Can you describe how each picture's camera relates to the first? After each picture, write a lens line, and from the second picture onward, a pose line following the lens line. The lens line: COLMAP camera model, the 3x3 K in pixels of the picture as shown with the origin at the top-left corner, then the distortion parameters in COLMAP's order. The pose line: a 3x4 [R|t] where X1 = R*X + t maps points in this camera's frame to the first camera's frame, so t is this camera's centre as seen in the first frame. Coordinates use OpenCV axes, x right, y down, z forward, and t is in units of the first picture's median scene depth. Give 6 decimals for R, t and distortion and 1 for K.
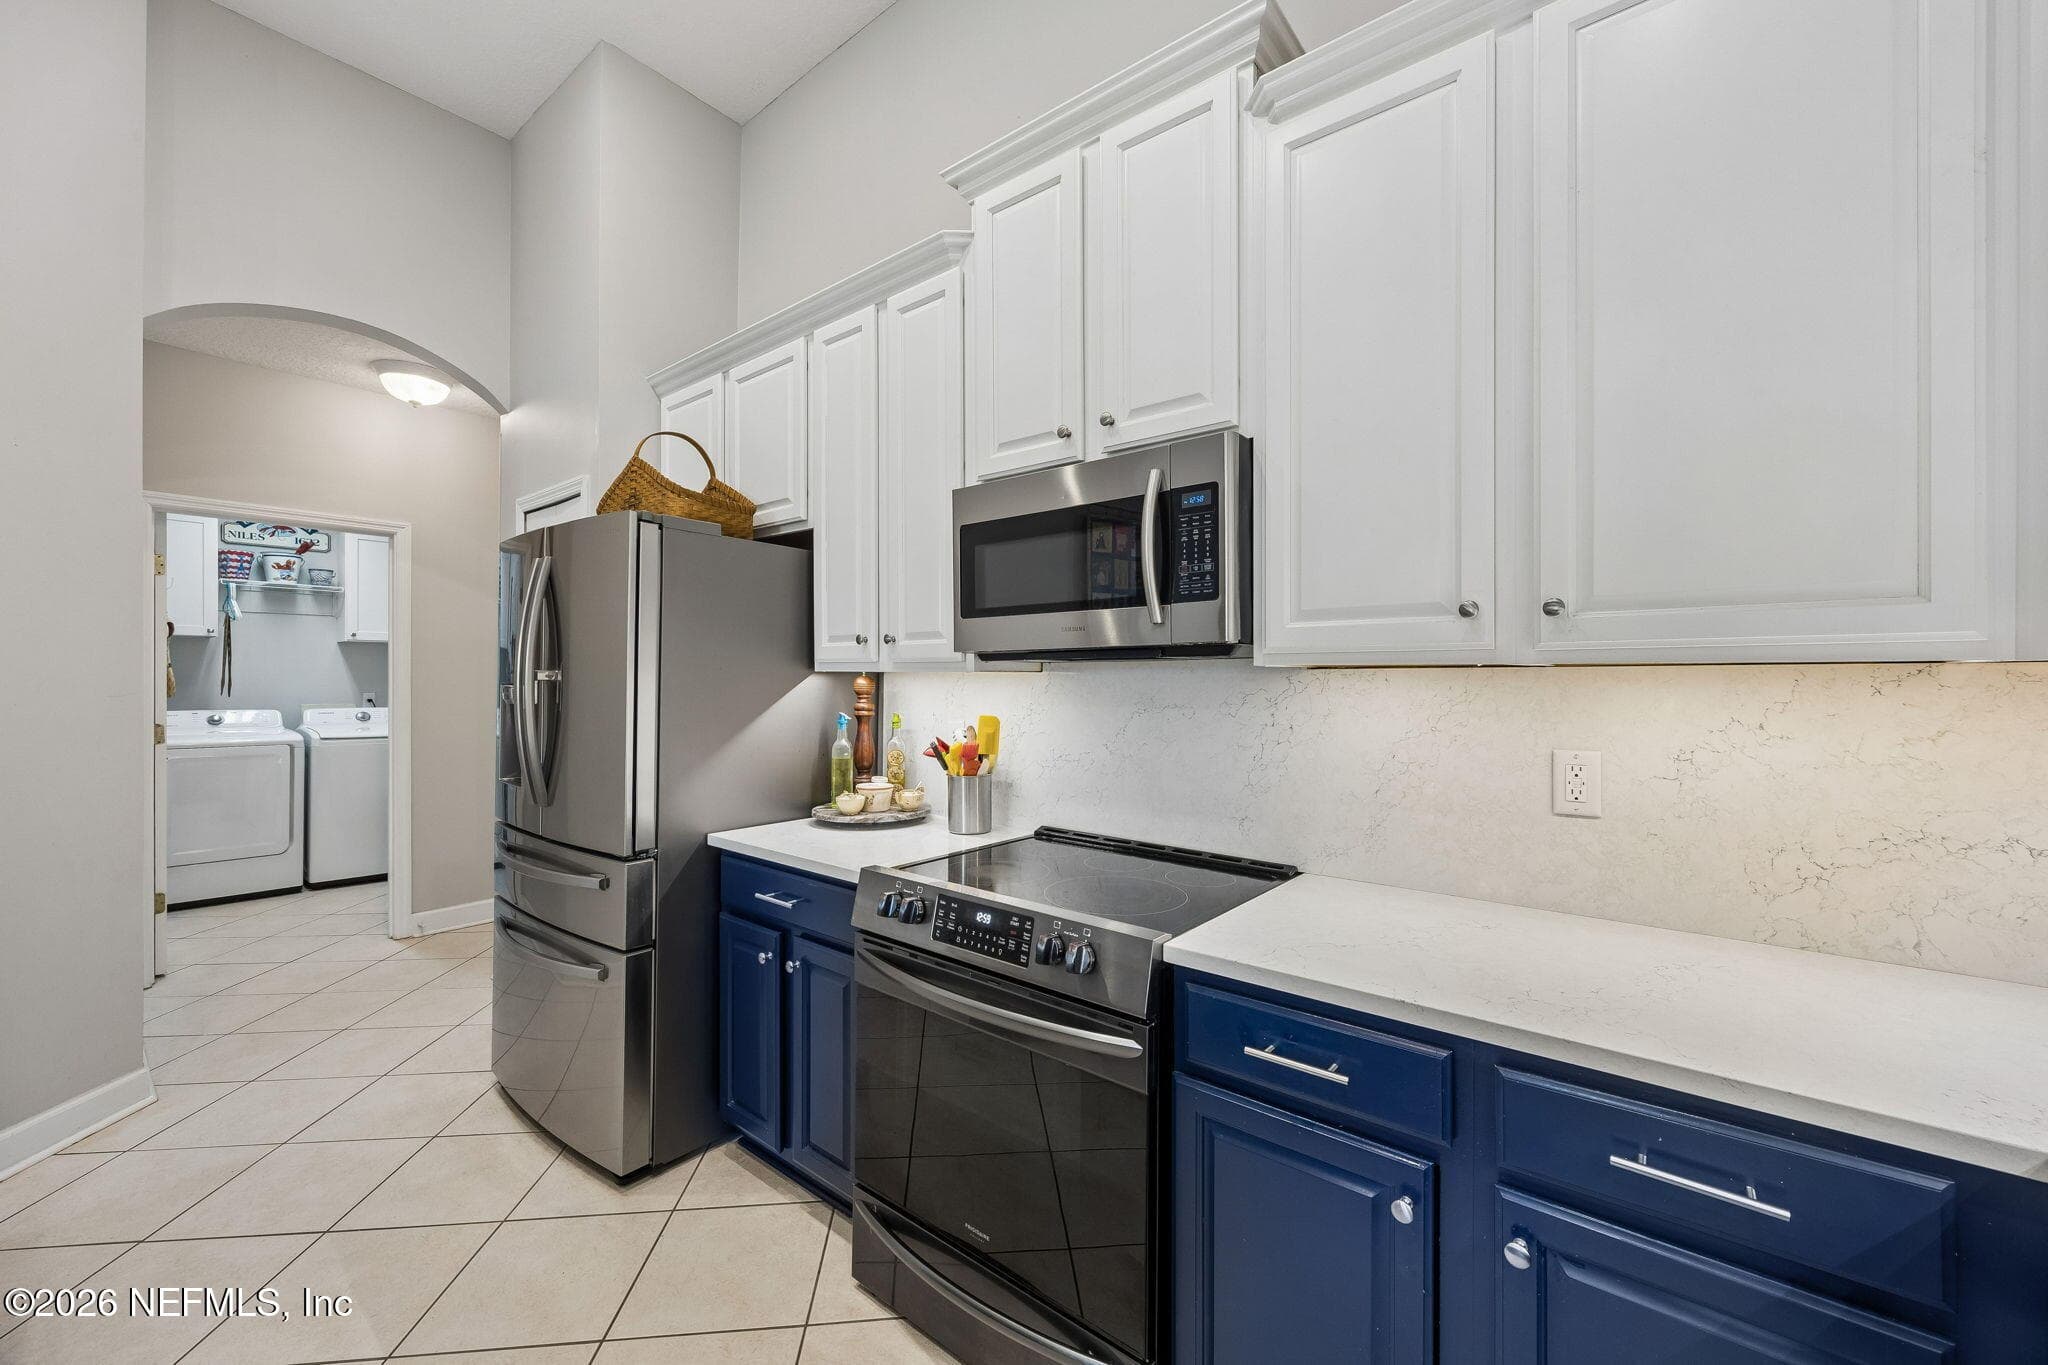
lens RADIAL K [[800.8, 0, 1038.5], [0, 800.8, 675.4], [0, 0, 1]] dist [-0.000670, 0.000111]
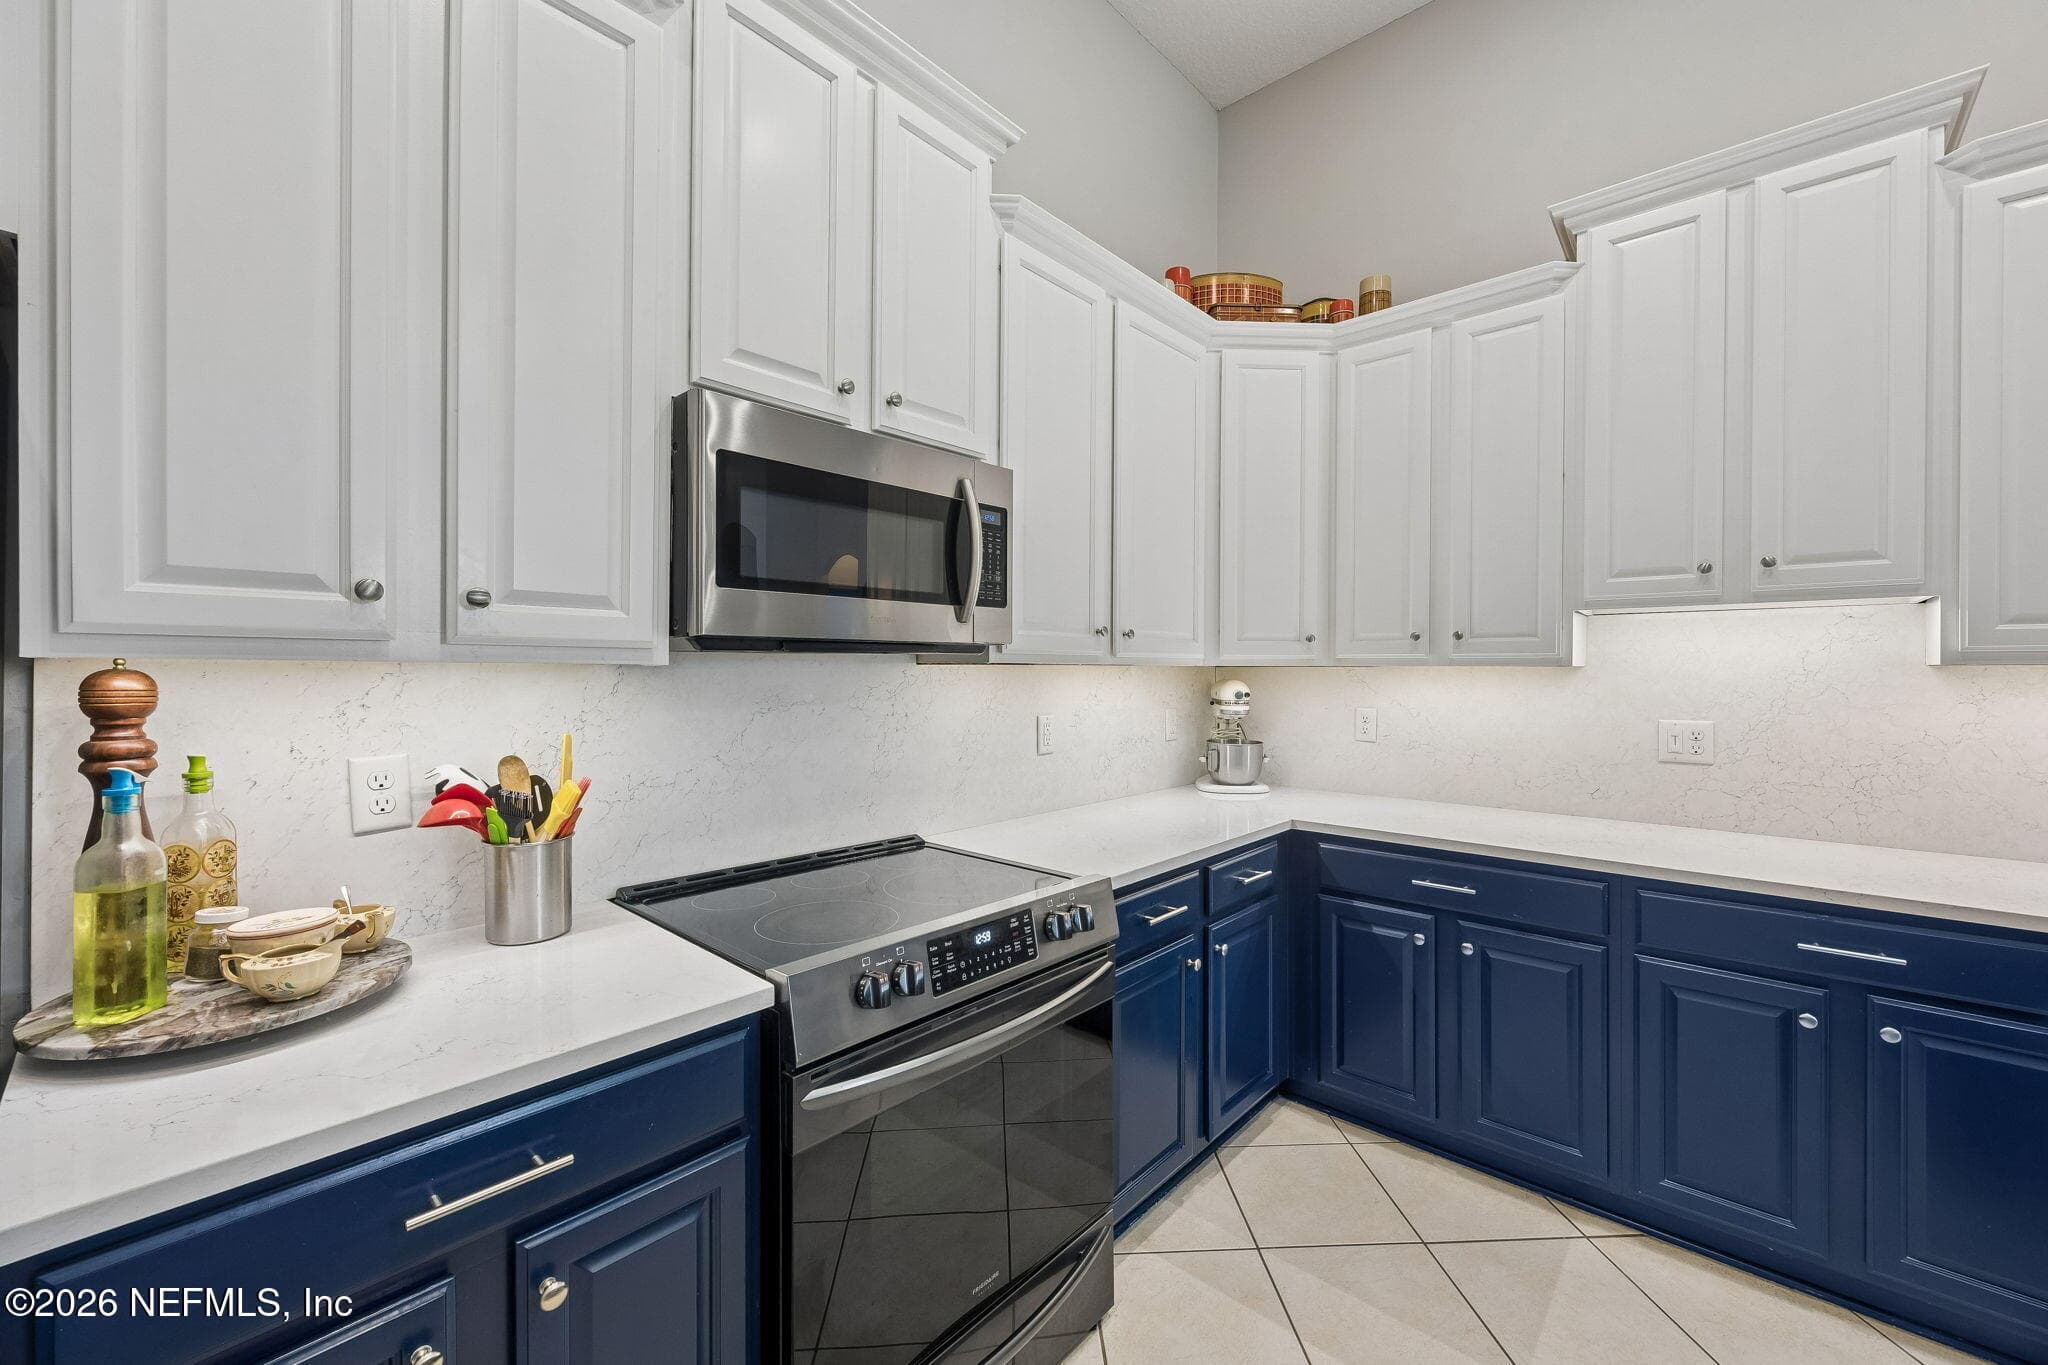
lens RADIAL K [[800.8, 0, 1038.5], [0, 800.8, 675.4], [0, 0, 1]] dist [-0.000670, 0.000111]
pose [[0.052338, -0.008515, 0.998593, -0.903616], [-0.004153, 0.999953, 0.008744, -0.003606], [-0.998621, -0.004605, 0.052300, 0.827217]]
